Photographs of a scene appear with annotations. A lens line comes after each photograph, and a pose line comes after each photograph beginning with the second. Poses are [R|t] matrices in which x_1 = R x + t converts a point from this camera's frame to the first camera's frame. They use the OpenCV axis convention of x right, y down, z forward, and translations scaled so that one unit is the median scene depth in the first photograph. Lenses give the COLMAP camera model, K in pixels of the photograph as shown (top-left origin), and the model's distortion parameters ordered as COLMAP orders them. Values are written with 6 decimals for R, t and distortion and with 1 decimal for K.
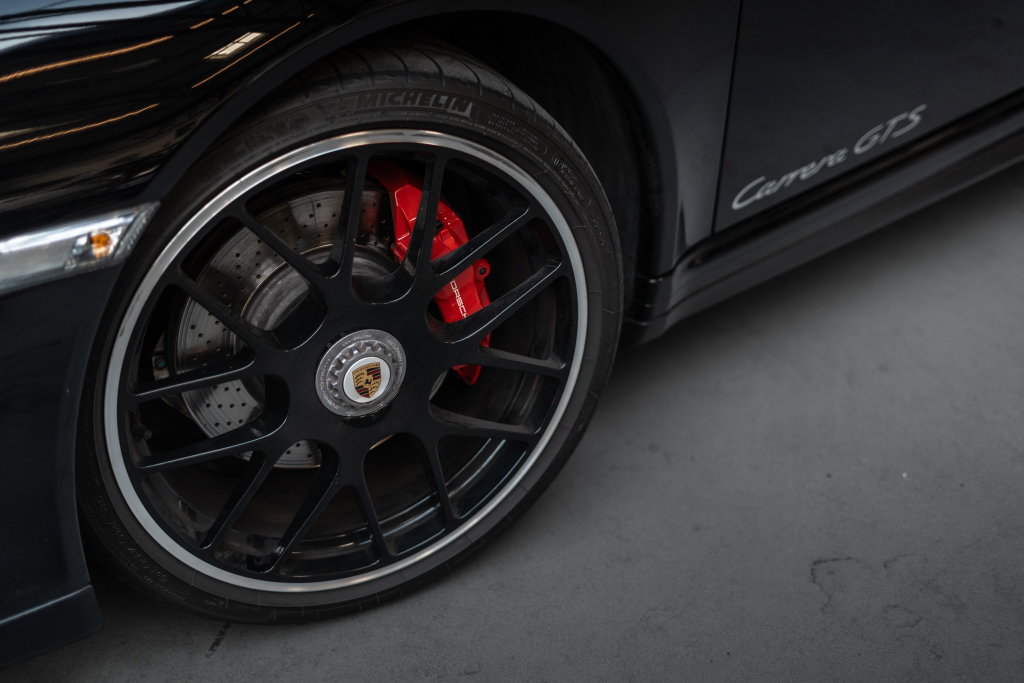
lens RADIAL K [[1535.3, 0, 512.2], [0, 1535.3, 342.6], [0, 0, 1]] dist [0.016622, 0.000000]
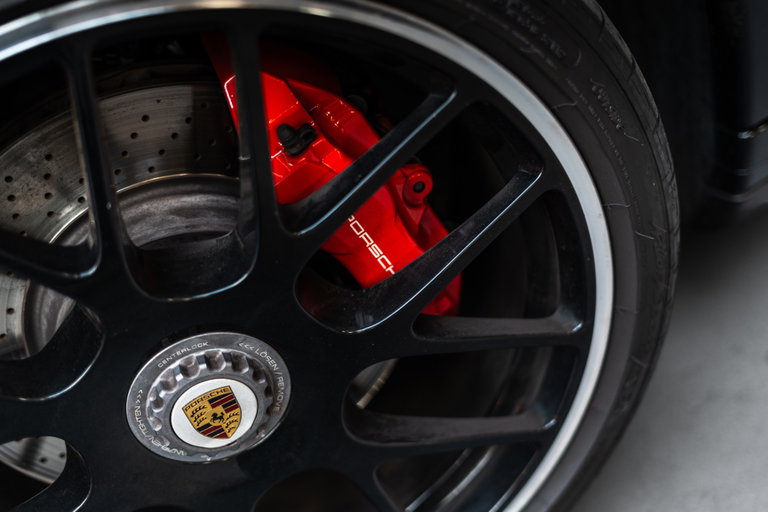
lens RADIAL K [[1151.5, 0, 384.1], [0, 1151.5, 255.5], [0, 0, 1]] dist [0.016622, 0.000000]
pose [[0.956397, -0.066974, -0.284287, 0.096073], [0.113639, 0.981987, 0.150959, -0.093671], [0.269056, -0.176683, 0.946780, 0.604450]]
